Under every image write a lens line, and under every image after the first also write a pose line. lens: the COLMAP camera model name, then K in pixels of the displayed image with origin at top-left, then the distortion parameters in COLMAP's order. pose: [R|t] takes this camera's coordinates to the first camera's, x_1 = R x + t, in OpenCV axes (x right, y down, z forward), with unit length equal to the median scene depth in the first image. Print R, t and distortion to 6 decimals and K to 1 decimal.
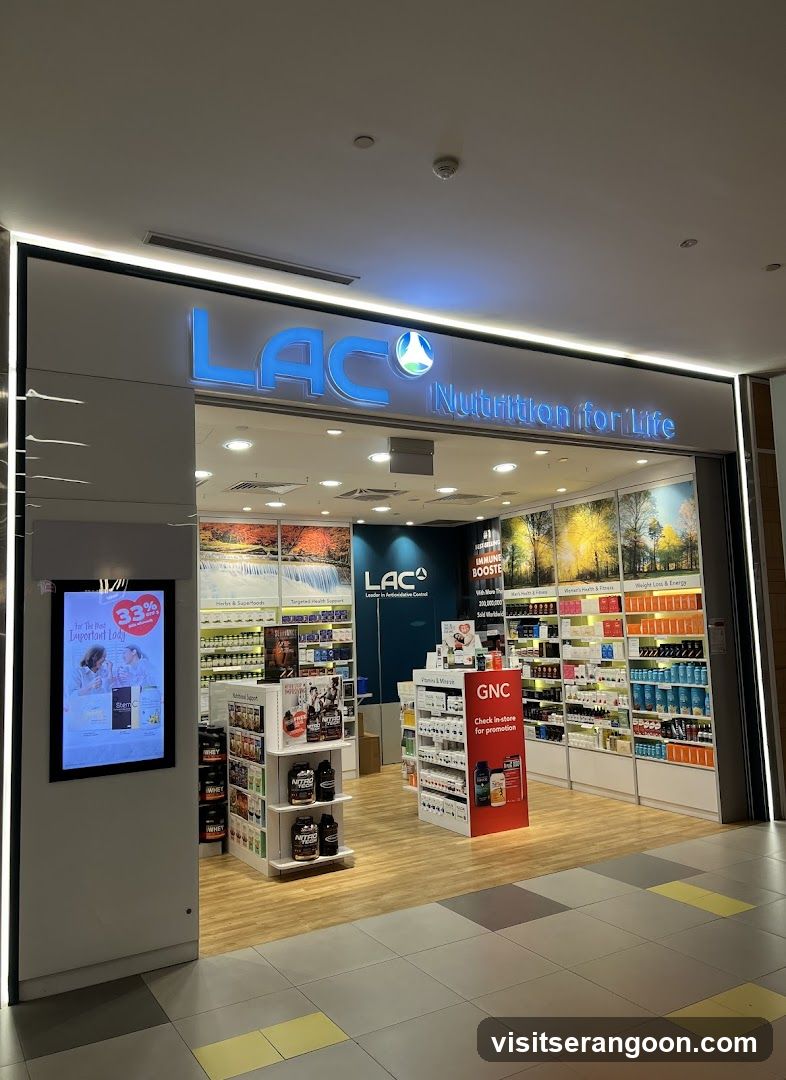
lens RADIAL K [[830.9, 0, 396.0], [0, 830.9, 541.5], [0, 0, 1]] dist [0.026385, -0.011790]
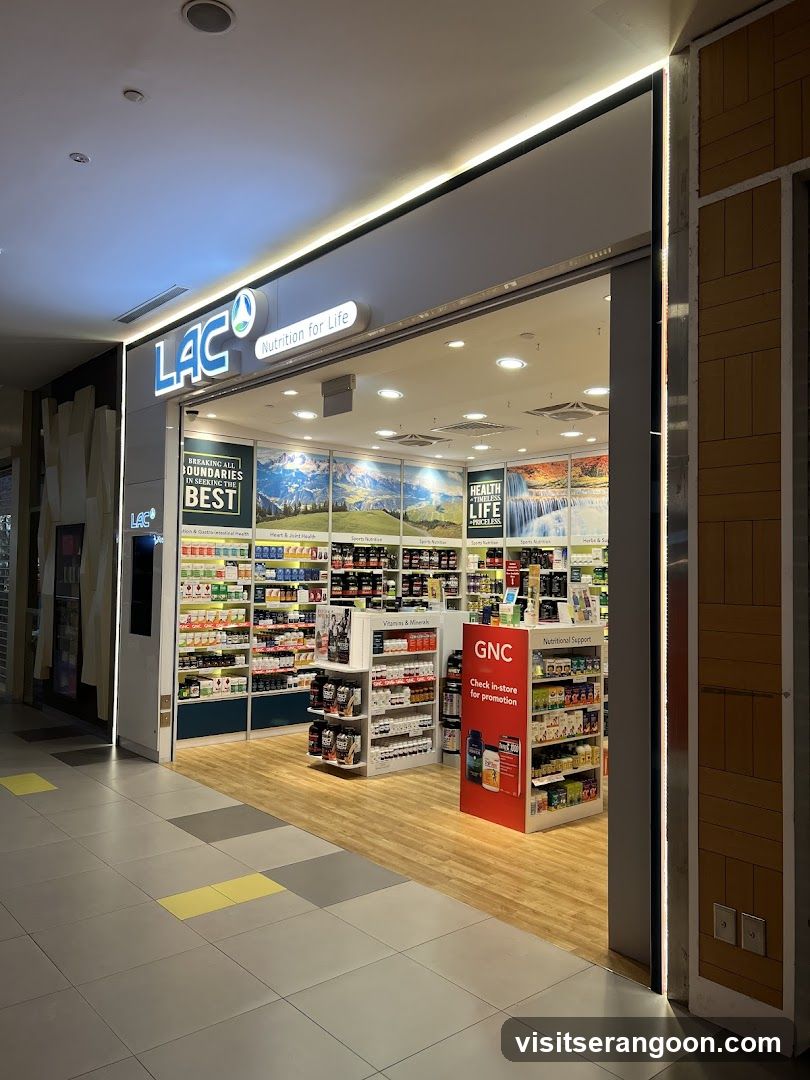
lens RADIAL K [[829.3, 0, 406.6], [0, 829.3, 537.0], [0, 0, 1]] dist [0.016119, 0.002062]
pose [[0.161486, 0.002701, -0.986871, 1.004329], [0.074022, 0.997146, 0.014841, 0.056736], [0.984095, -0.075447, 0.160825, 0.887086]]
